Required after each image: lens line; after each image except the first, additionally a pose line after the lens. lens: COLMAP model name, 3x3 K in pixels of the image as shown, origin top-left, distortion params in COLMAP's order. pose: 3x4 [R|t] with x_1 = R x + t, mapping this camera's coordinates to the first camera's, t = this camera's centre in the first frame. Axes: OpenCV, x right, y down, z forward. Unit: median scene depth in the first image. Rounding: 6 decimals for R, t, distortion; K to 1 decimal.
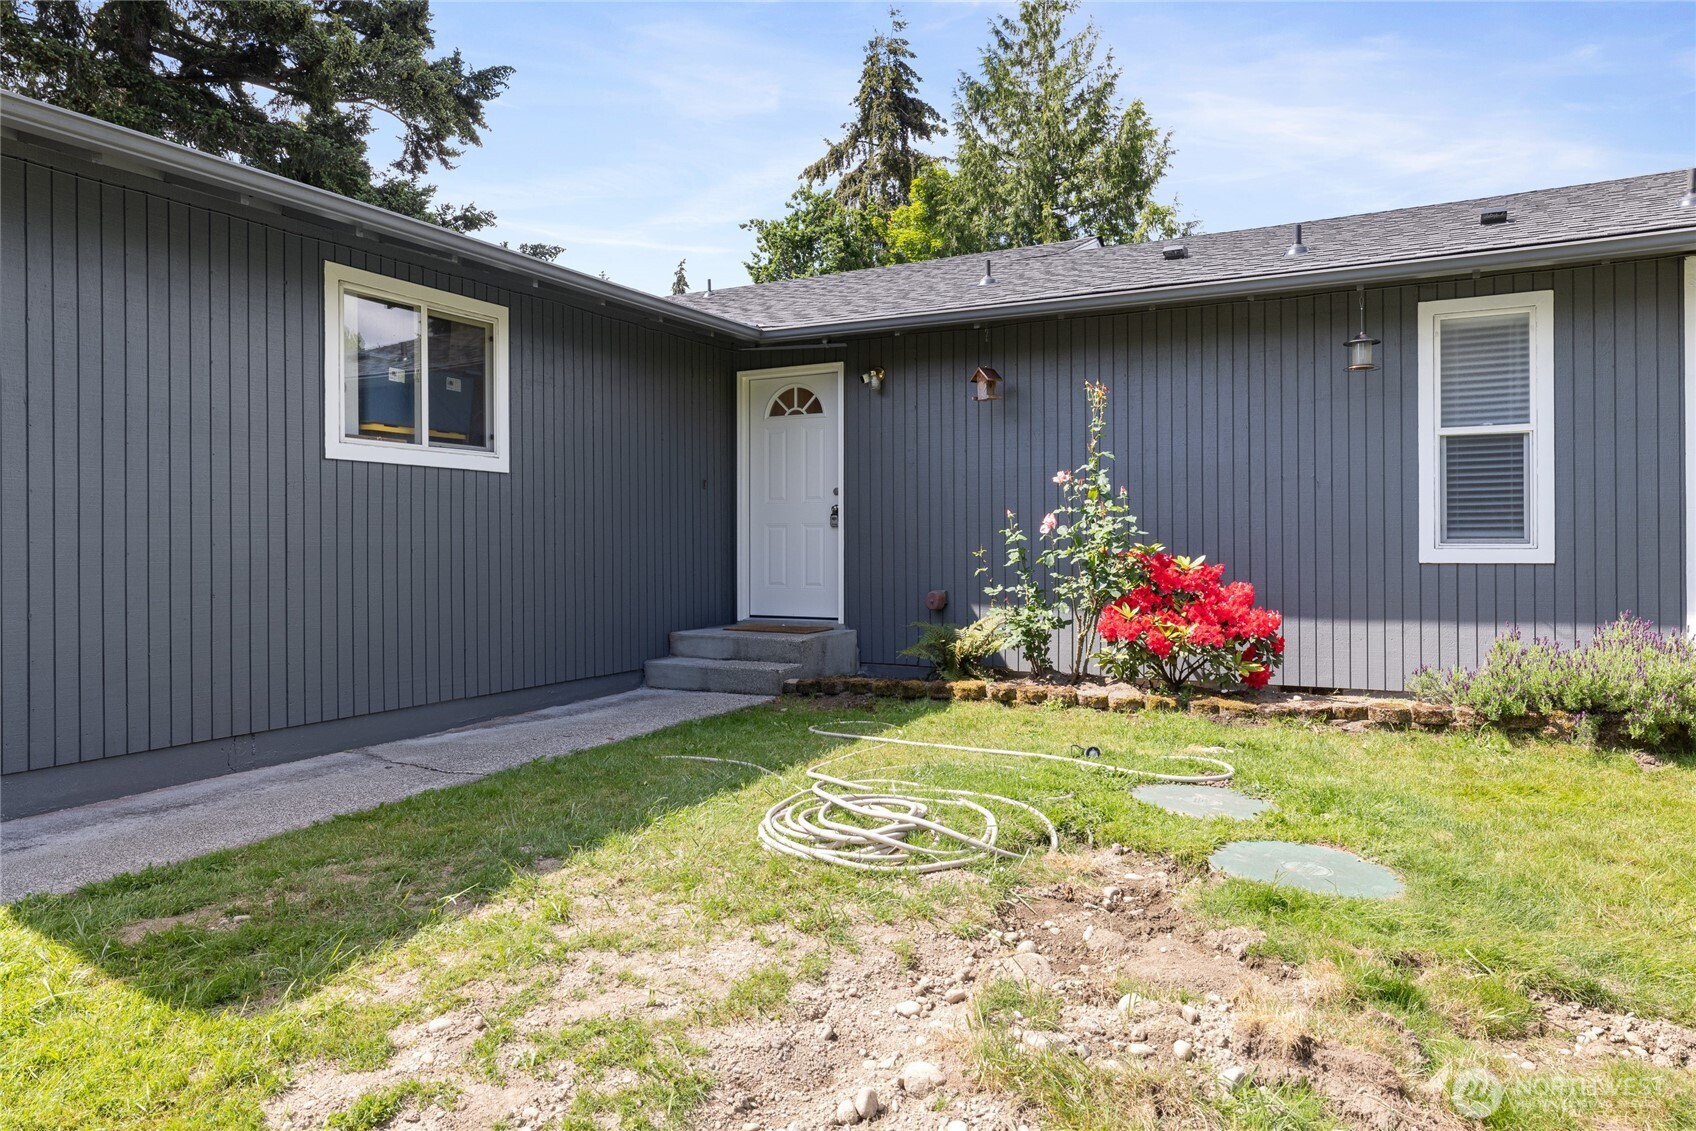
lens RADIAL K [[1146.8, 0, 805.1], [0, 1146.8, 541.7], [0, 0, 1]] dist [-0.001860, 0.001314]
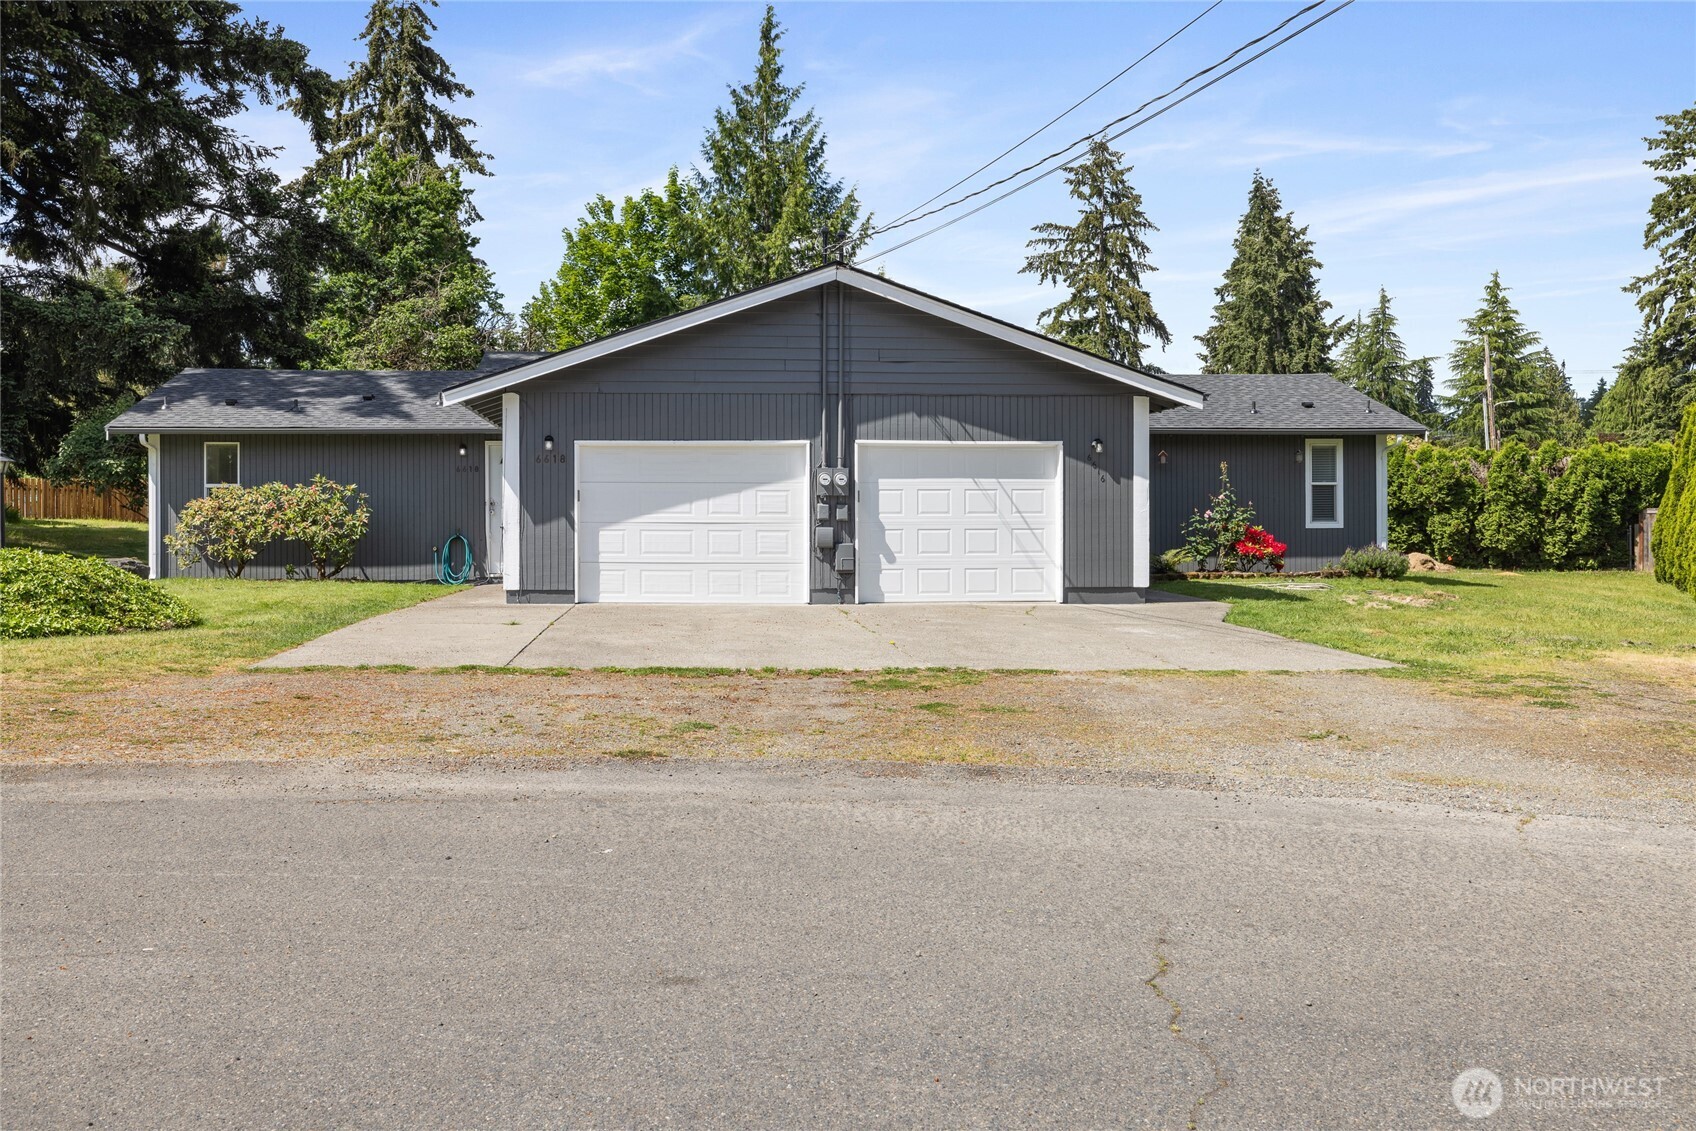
lens RADIAL K [[1496.1, 0, 841.8], [0, 1496.1, 539.5], [0, 0, 1]] dist [-0.003323, 0.002821]
pose [[0.825926, -0.001264, 0.563777, -2.314151], [0.000243, 0.999998, 0.001885, 0.035449], [-0.563778, -0.001420, 0.825925, -1.320882]]
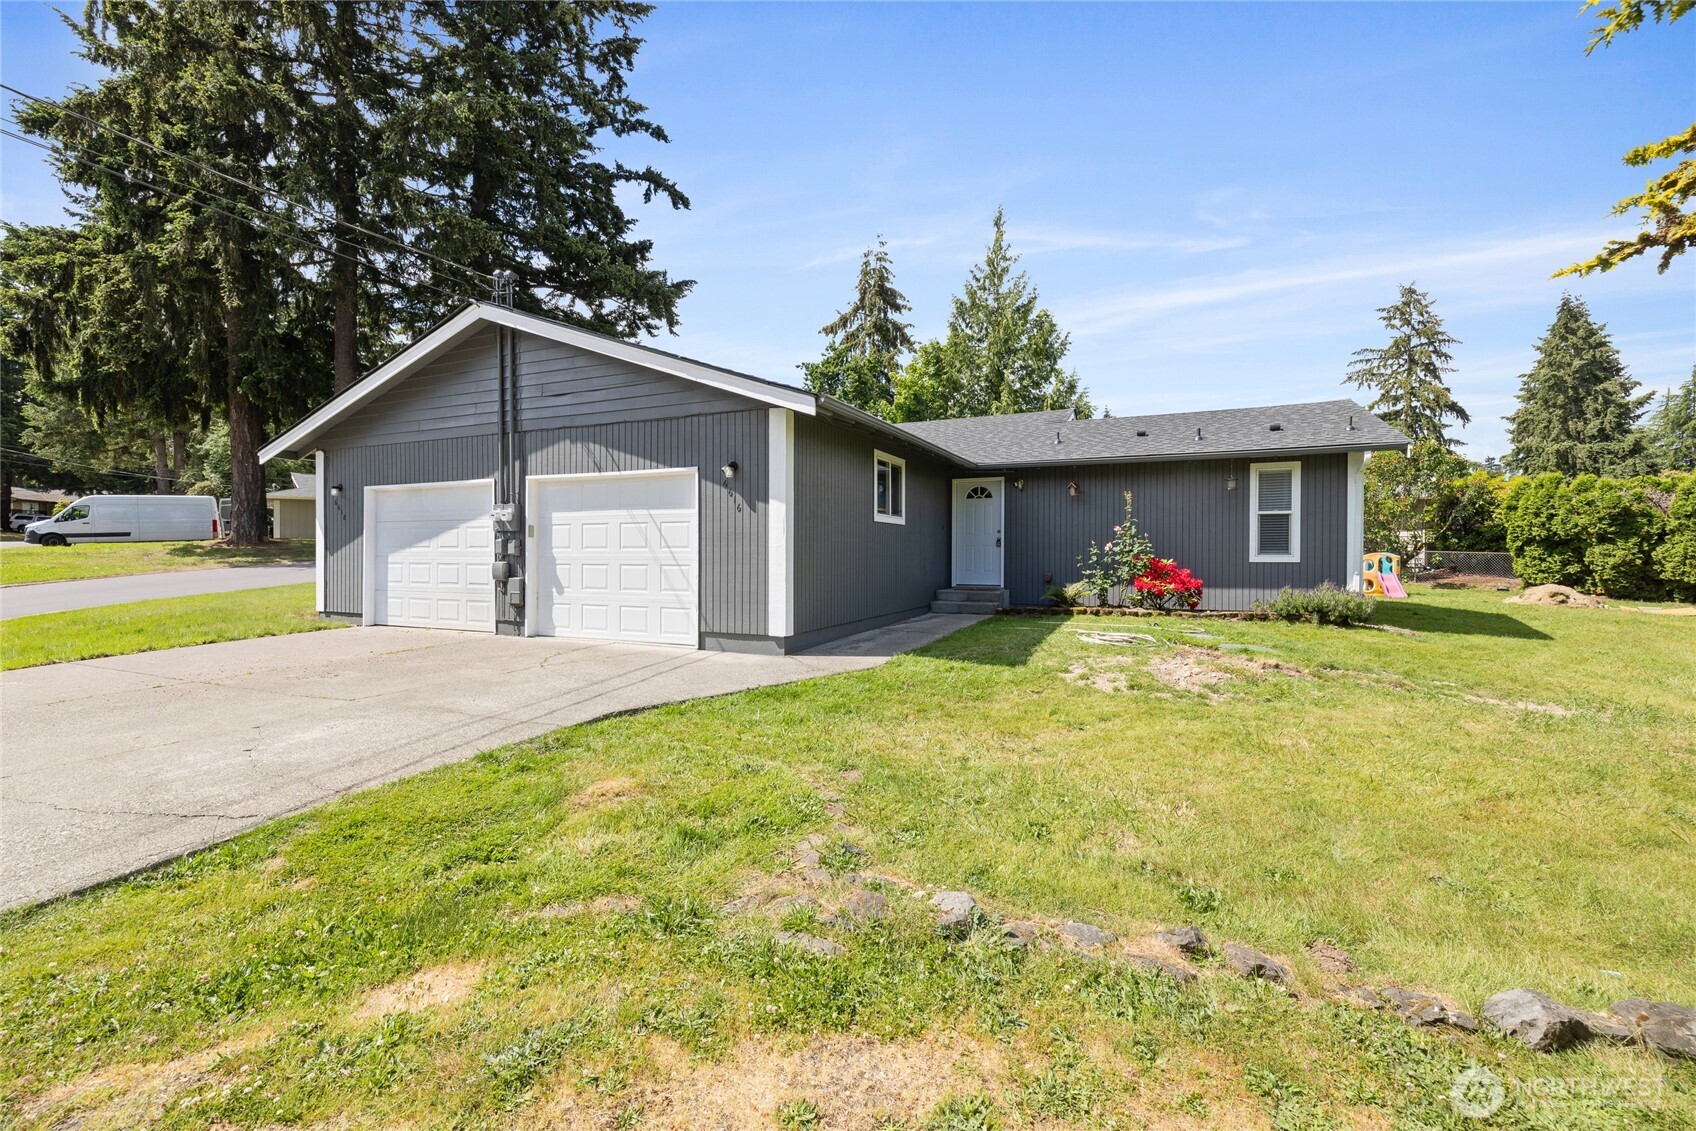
lens RADIAL K [[741.9, 0, 825.9], [0, 741.9, 561.3], [0, 0, 1]] dist [0.002608, 0.000531]
pose [[0.998004, 0.005663, 0.062895, -0.490820], [-0.006358, 0.999921, 0.010848, 0.003730], [-0.062829, -0.011227, 0.997961, -0.581560]]
